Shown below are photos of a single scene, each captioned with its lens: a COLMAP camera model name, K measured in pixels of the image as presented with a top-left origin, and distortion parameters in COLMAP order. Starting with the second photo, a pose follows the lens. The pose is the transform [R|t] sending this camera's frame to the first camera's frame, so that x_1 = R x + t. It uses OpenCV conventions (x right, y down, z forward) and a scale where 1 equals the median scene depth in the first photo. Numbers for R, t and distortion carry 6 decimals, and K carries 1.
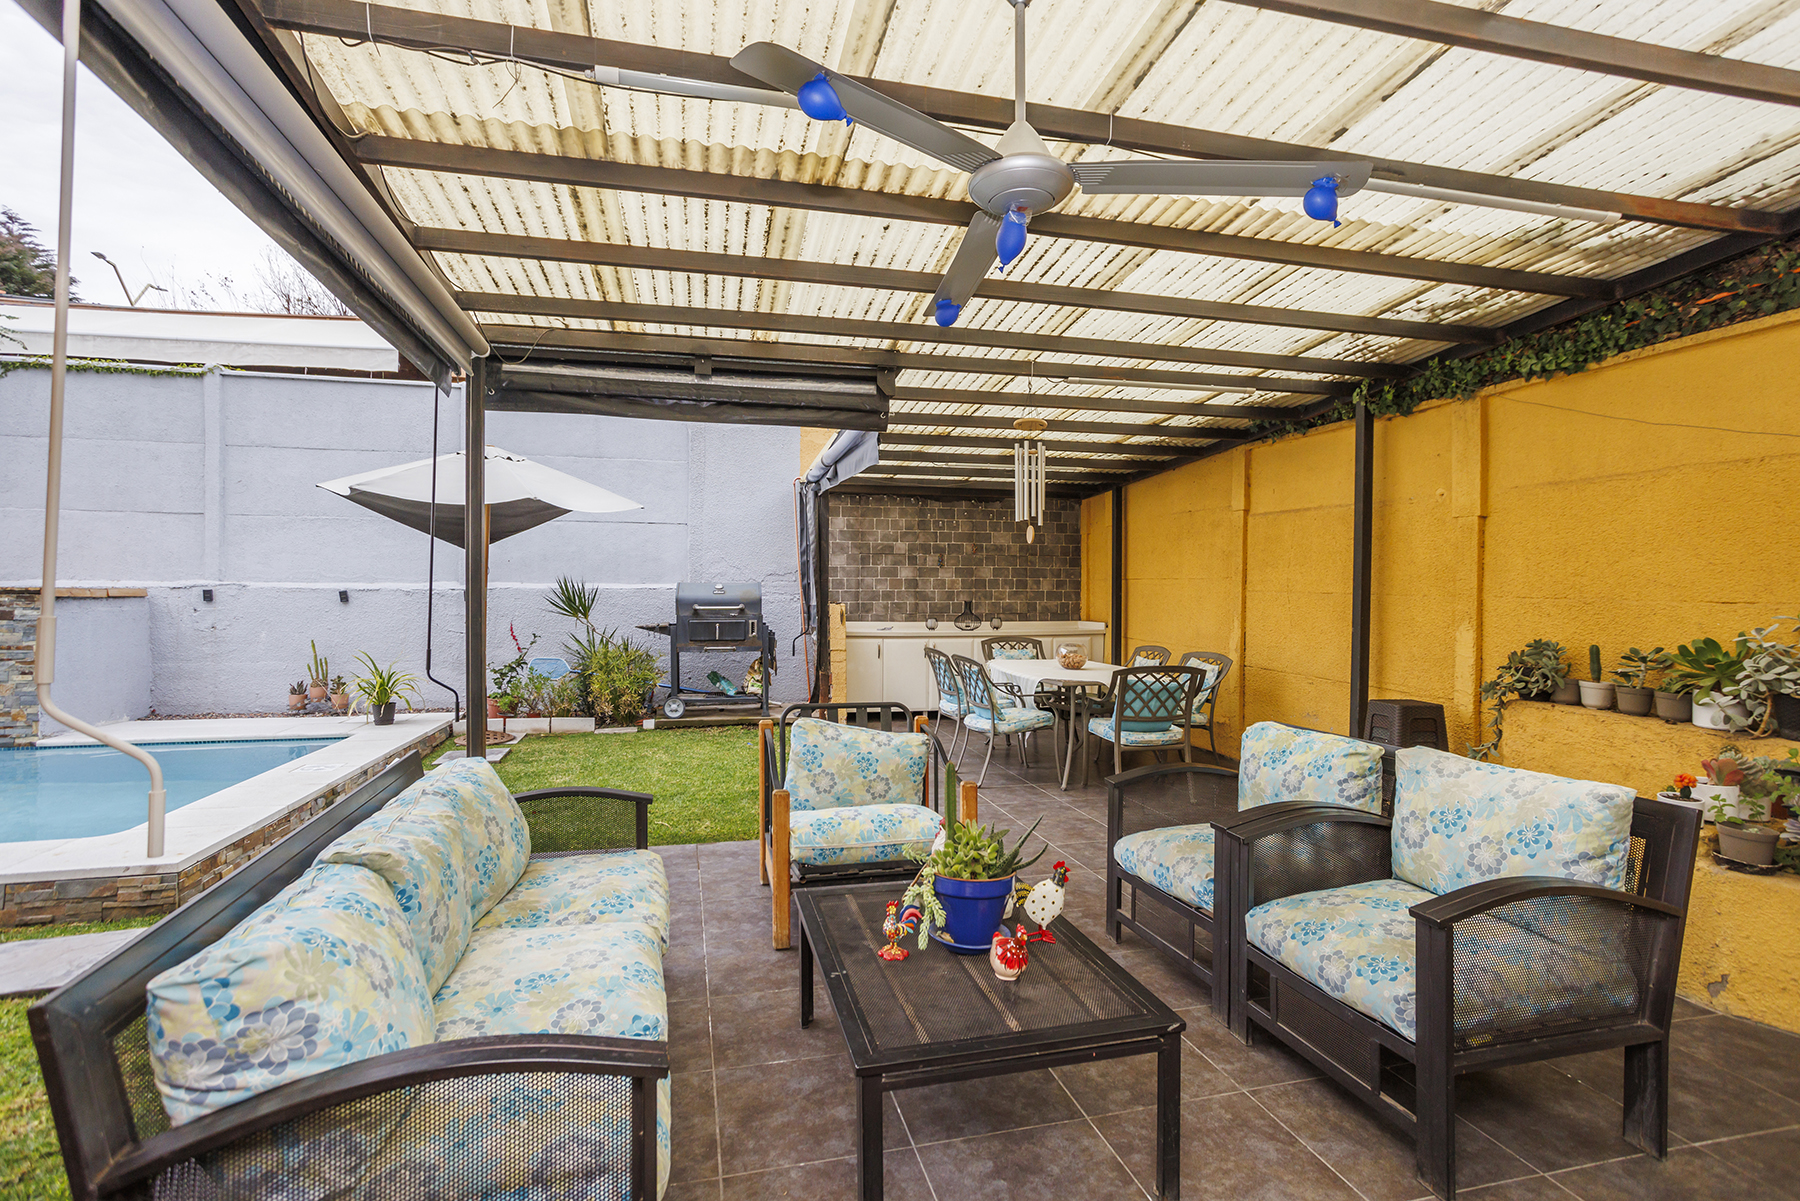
lens RADIAL K [[878.2, 0, 909.0], [0, 878.2, 583.7], [0, 0, 1]] dist [-0.050097, 0.031713]
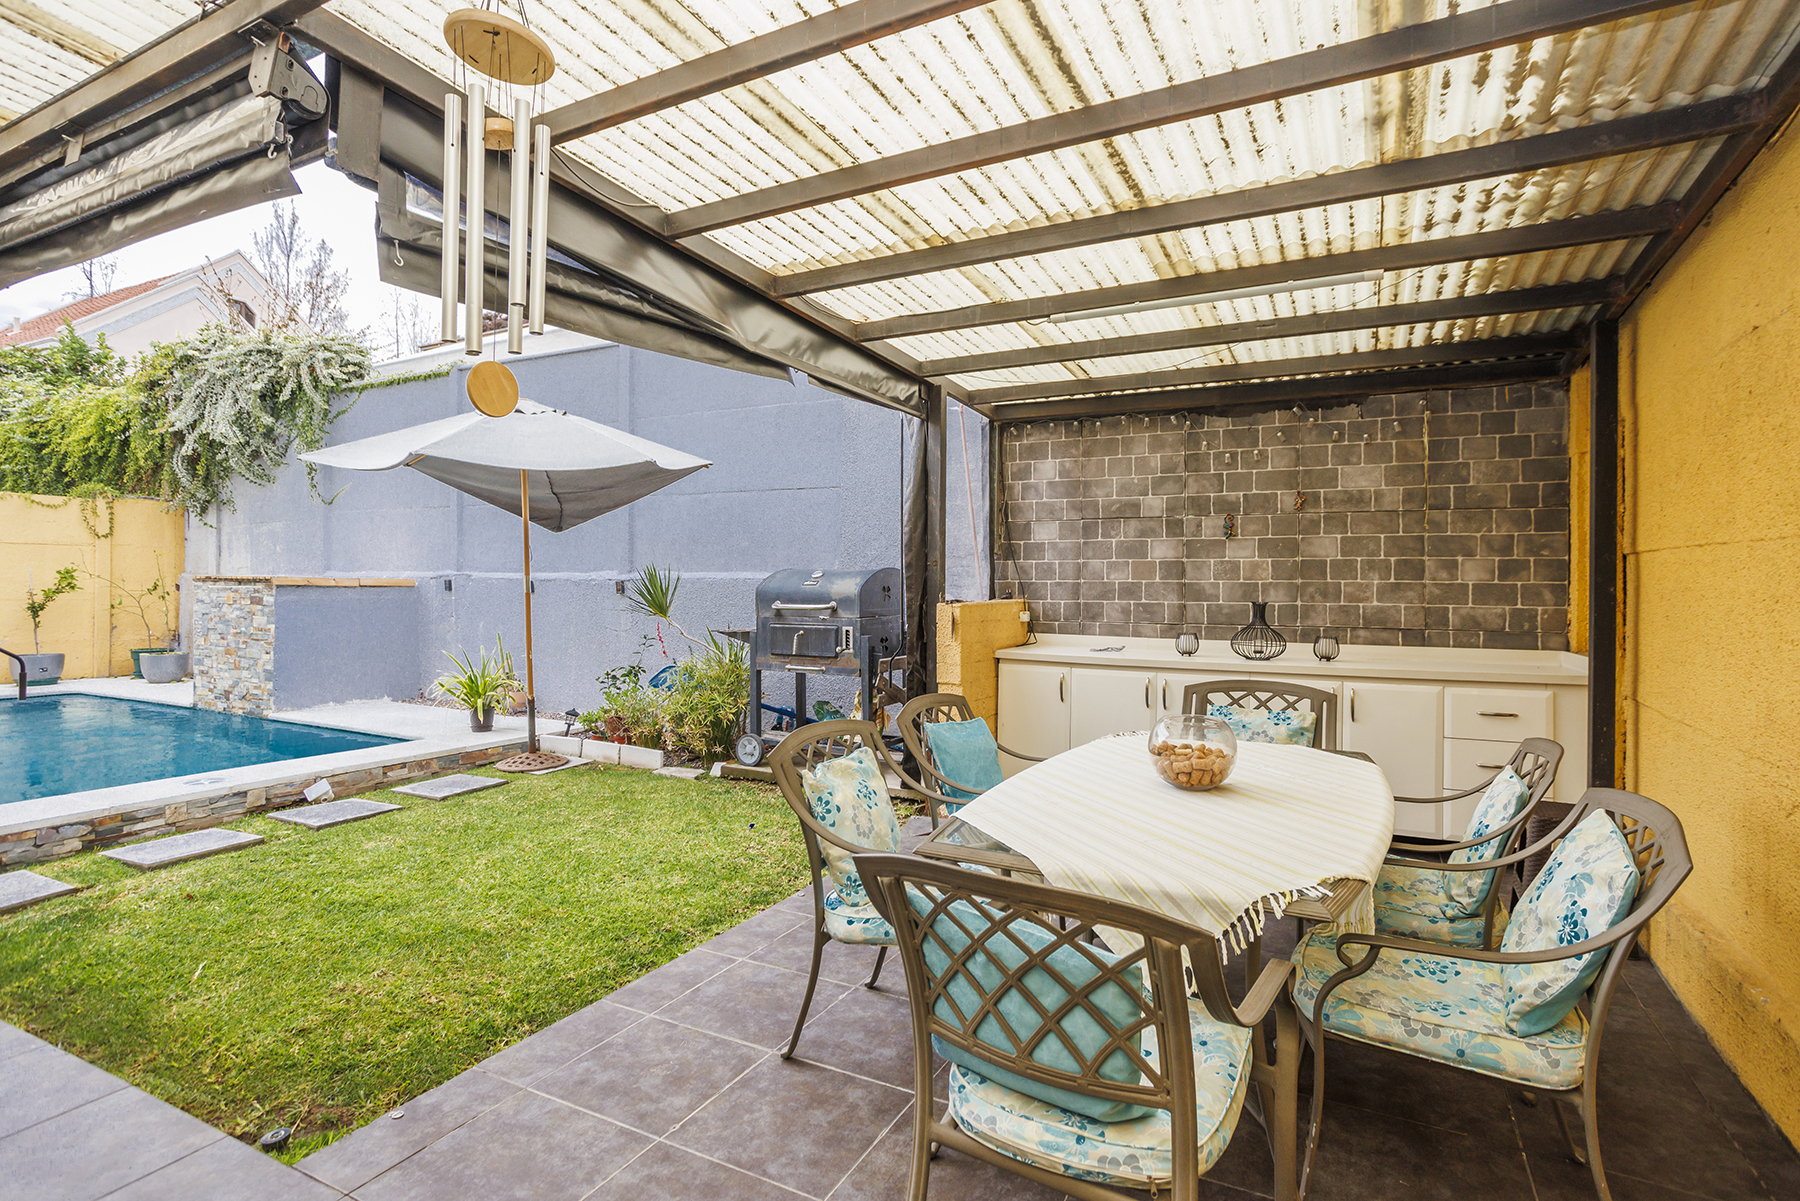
lens RADIAL K [[910.2, 0, 902.7], [0, 910.2, 576.9], [0, 0, 1]] dist [-0.074385, 0.068362]
pose [[0.753094, -0.003689, -0.657902, 0.291758], [-0.000178, 0.999983, -0.005810, 0.009138], [0.657913, 0.004493, 0.753081, 0.535352]]
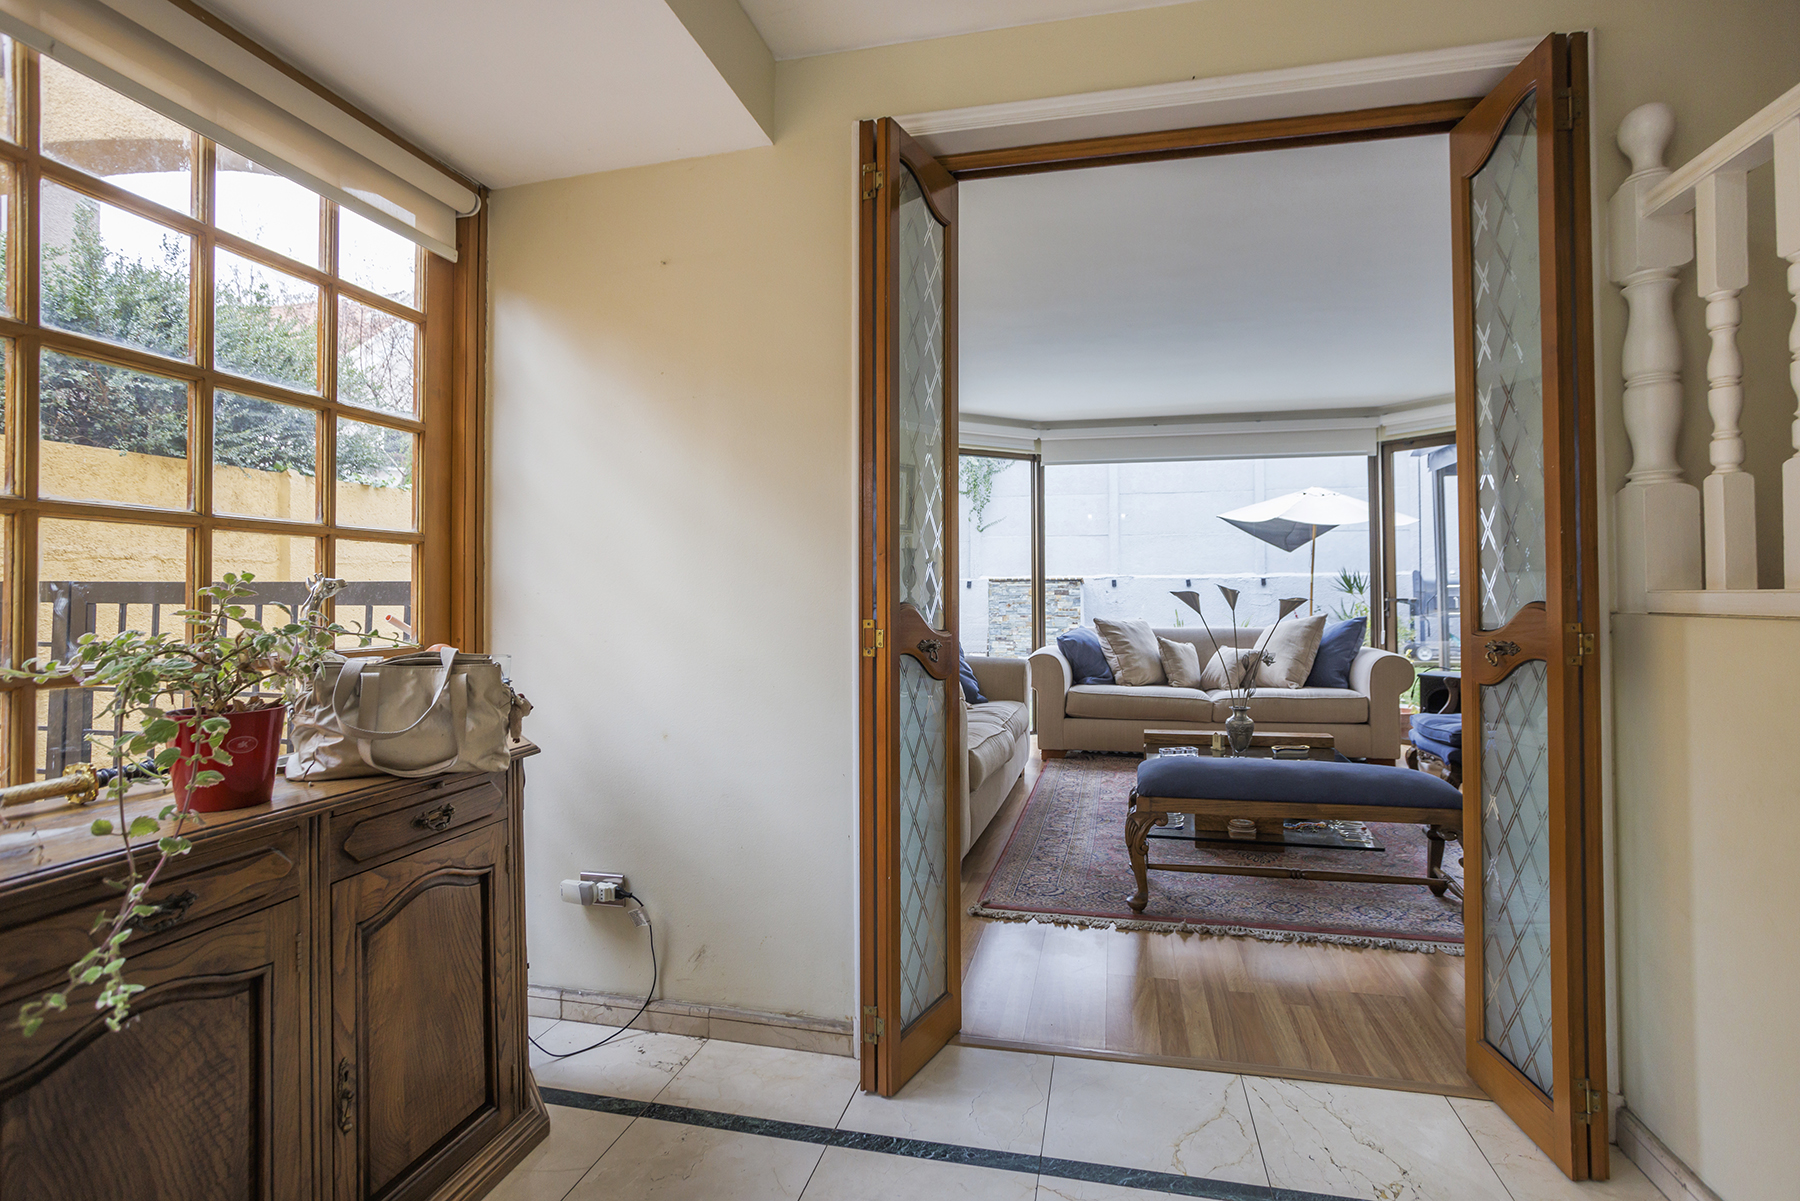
lens RADIAL K [[878.2, 0, 909.0], [0, 878.2, 583.7], [0, 0, 1]] dist [-0.050097, 0.031713]
pose [[0.890987, -0.015495, -0.453764, -0.379161], [0.013986, 0.999880, -0.006681, 0.019869], [0.453813, -0.000394, 0.891097, -0.704432]]
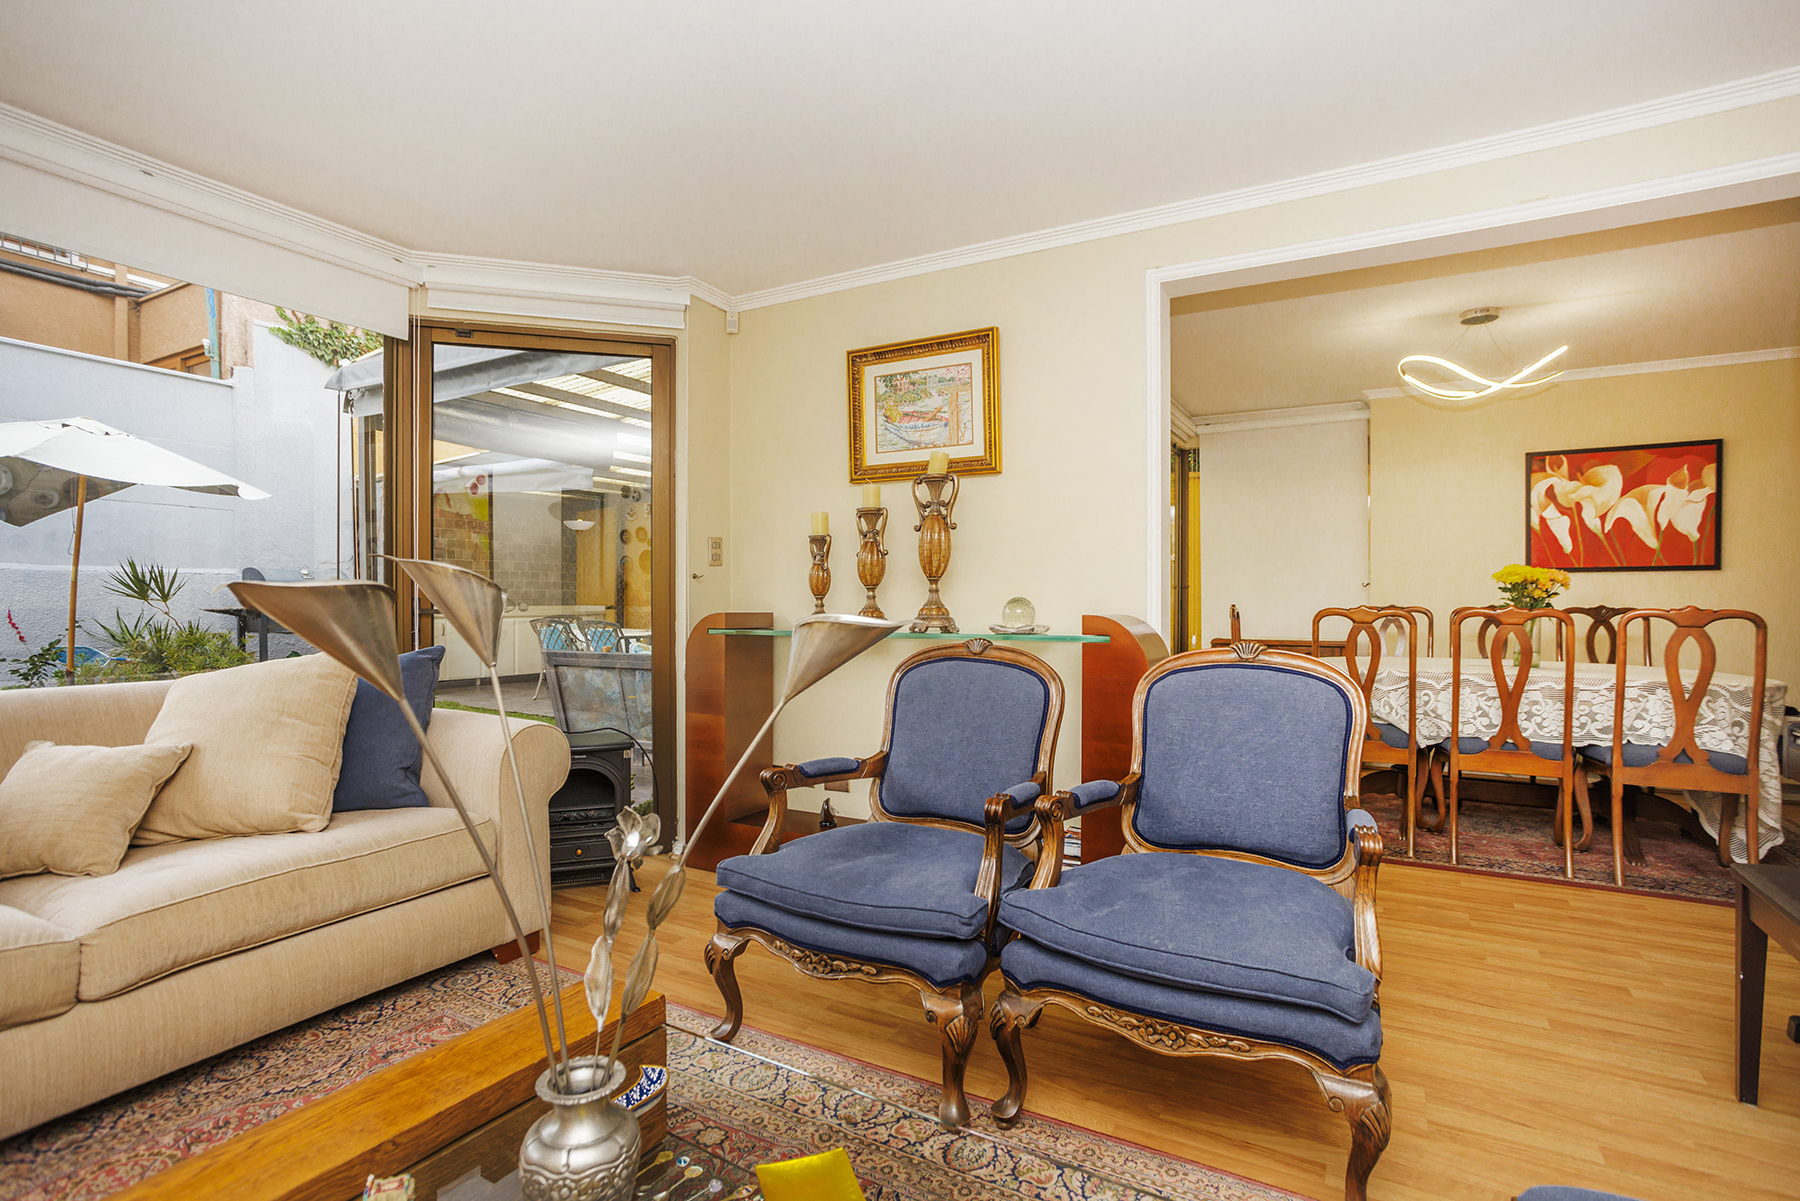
lens RADIAL K [[876.5, 0, 902.8], [0, 876.5, 606.8], [0, 0, 1]] dist [-0.050398, 0.032508]
pose [[0.684643, -0.008862, 0.728825, -0.496973], [-0.004968, 0.999846, 0.016824, 0.024389], [-0.728862, -0.015140, 0.684494, -0.269177]]
